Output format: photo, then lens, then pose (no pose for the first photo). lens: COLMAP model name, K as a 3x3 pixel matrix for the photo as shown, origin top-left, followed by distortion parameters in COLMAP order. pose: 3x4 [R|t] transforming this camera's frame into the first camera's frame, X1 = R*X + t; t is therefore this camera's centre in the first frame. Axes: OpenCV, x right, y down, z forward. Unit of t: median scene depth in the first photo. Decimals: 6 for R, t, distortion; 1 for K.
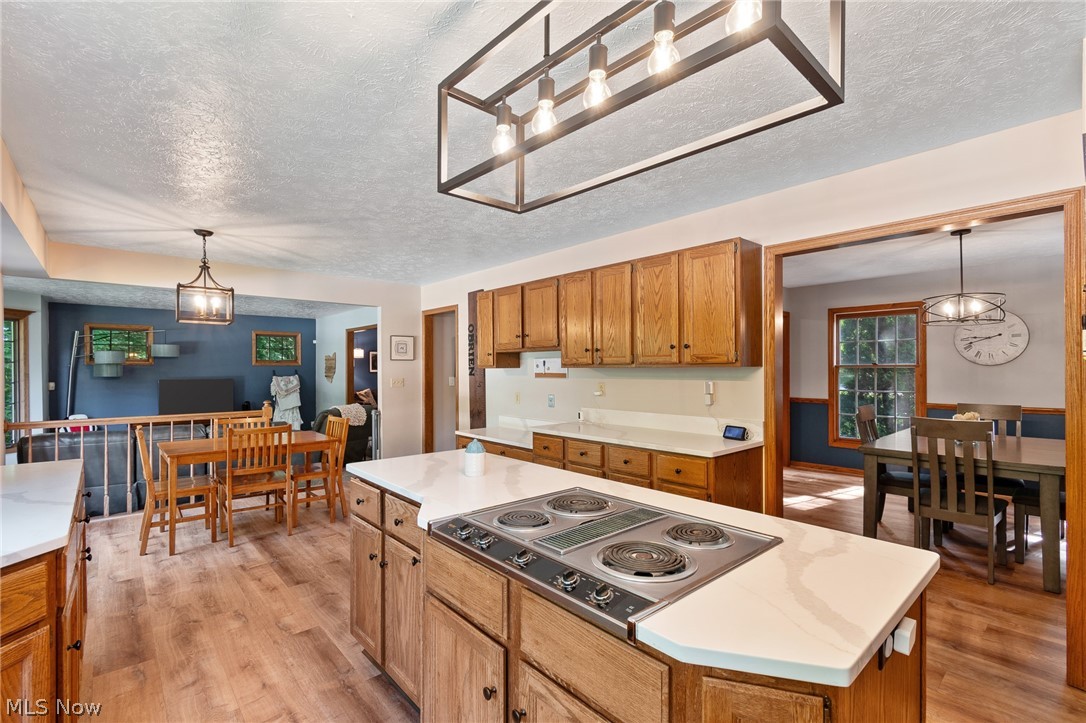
lens RADIAL K [[496.1, 0, 545.5], [0, 496.1, 364.3], [0, 0, 1]] dist [-0.000122, -0.000609]
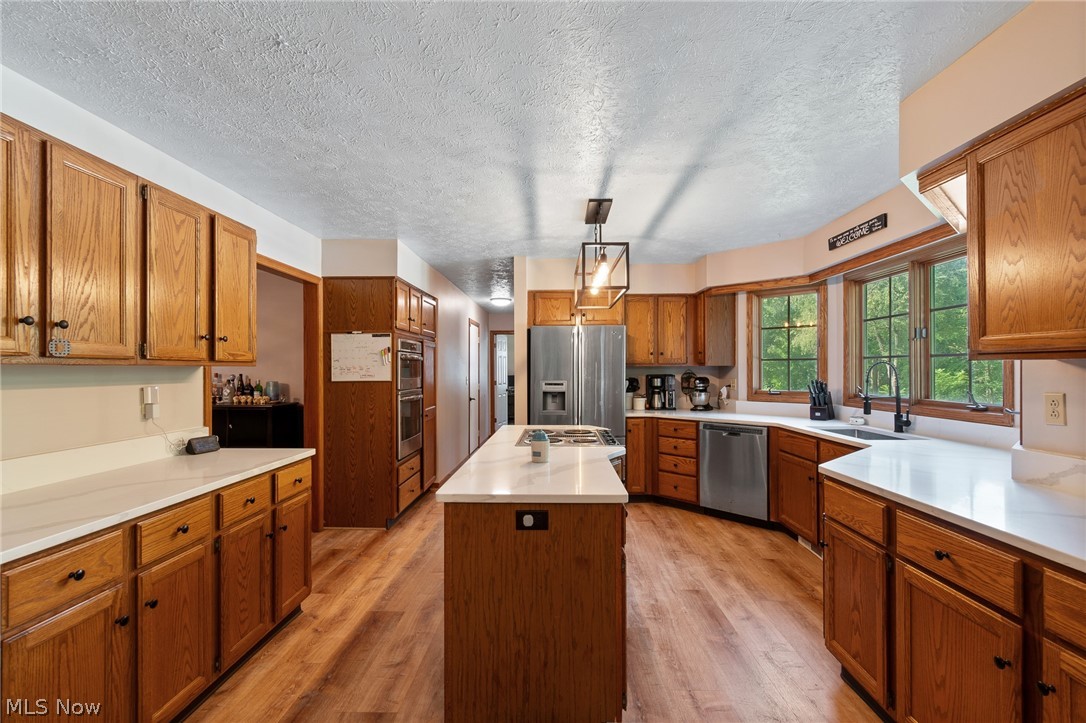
lens RADIAL K [[481.9, 0, 547.3], [0, 481.9, 367.3], [0, 0, 1]] dist [0.000839, -0.000221]
pose [[-0.734614, 0.009074, 0.678424, -0.564264], [-0.000327, 0.999906, -0.013728, 0.017442], [-0.678485, -0.010307, -0.734542, 1.131927]]
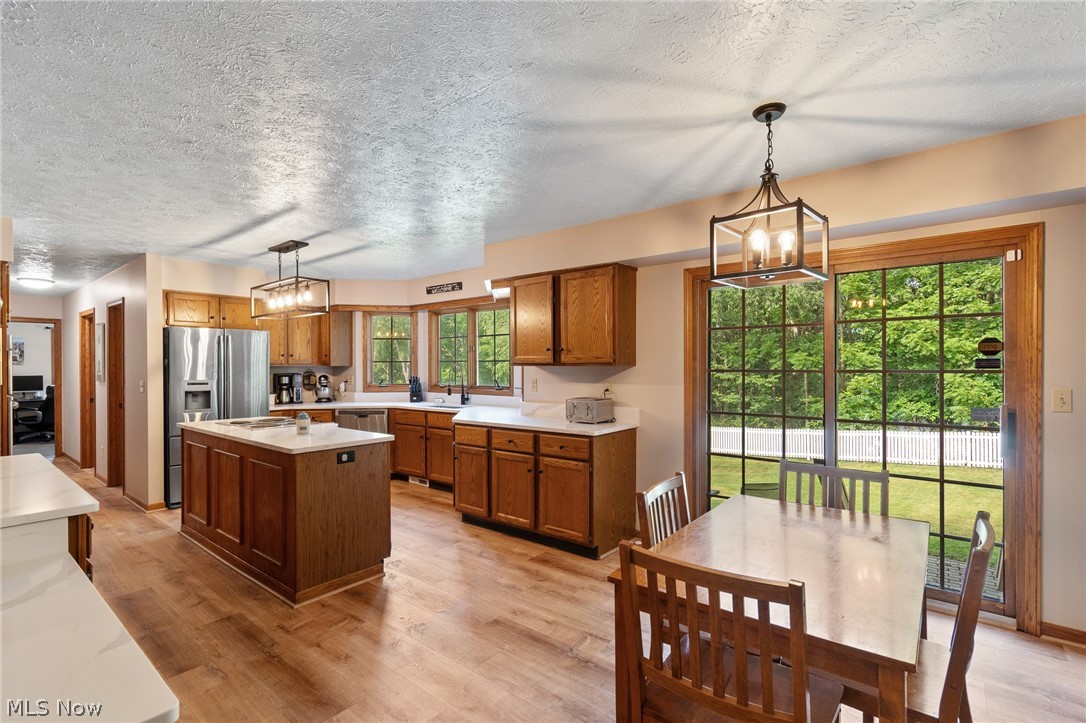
lens RADIAL K [[496.1, 0, 545.5], [0, 496.1, 364.3], [0, 0, 1]] dist [-0.000122, -0.000609]
pose [[-0.986257, 0.005839, -0.165113, -0.418739], [0.007715, 0.999913, -0.010726, 0.012702], [0.165036, -0.011853, -0.986216, 1.736910]]
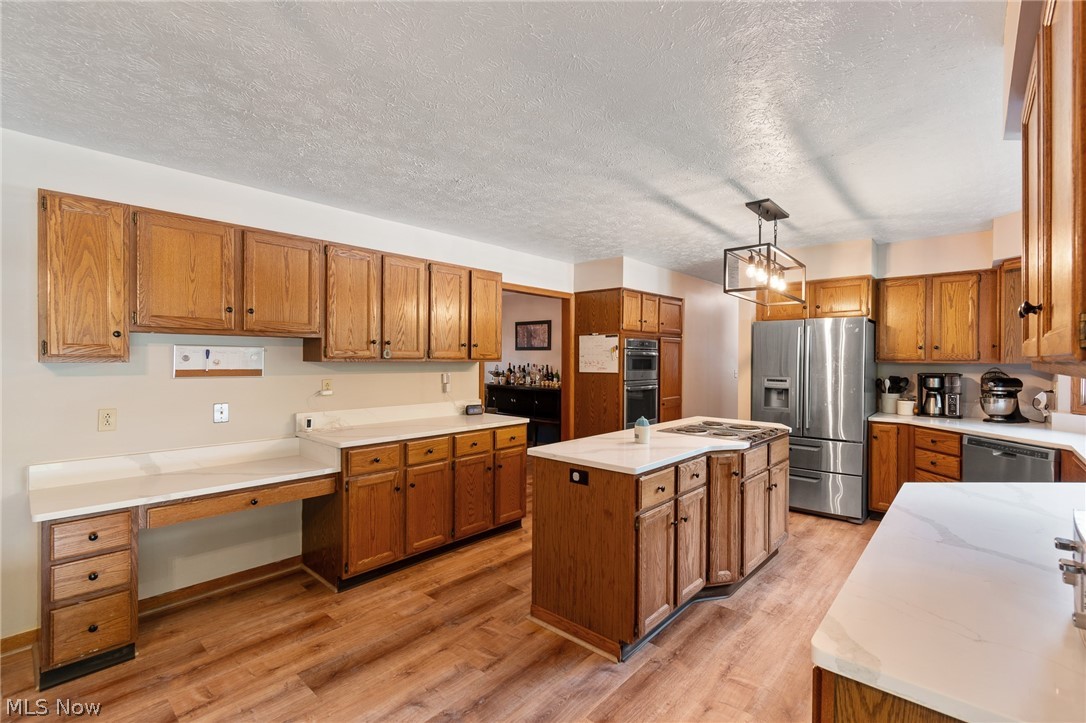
lens RADIAL K [[483.6, 0, 548.1], [0, 483.6, 359.0], [0, 0, 1]] dist [0.001609, -0.000001]
pose [[-0.119493, 0.003160, 0.992830, -0.910770], [-0.013791, 0.999893, -0.004842, 0.002047], [-0.992739, -0.014271, -0.119437, 0.899813]]
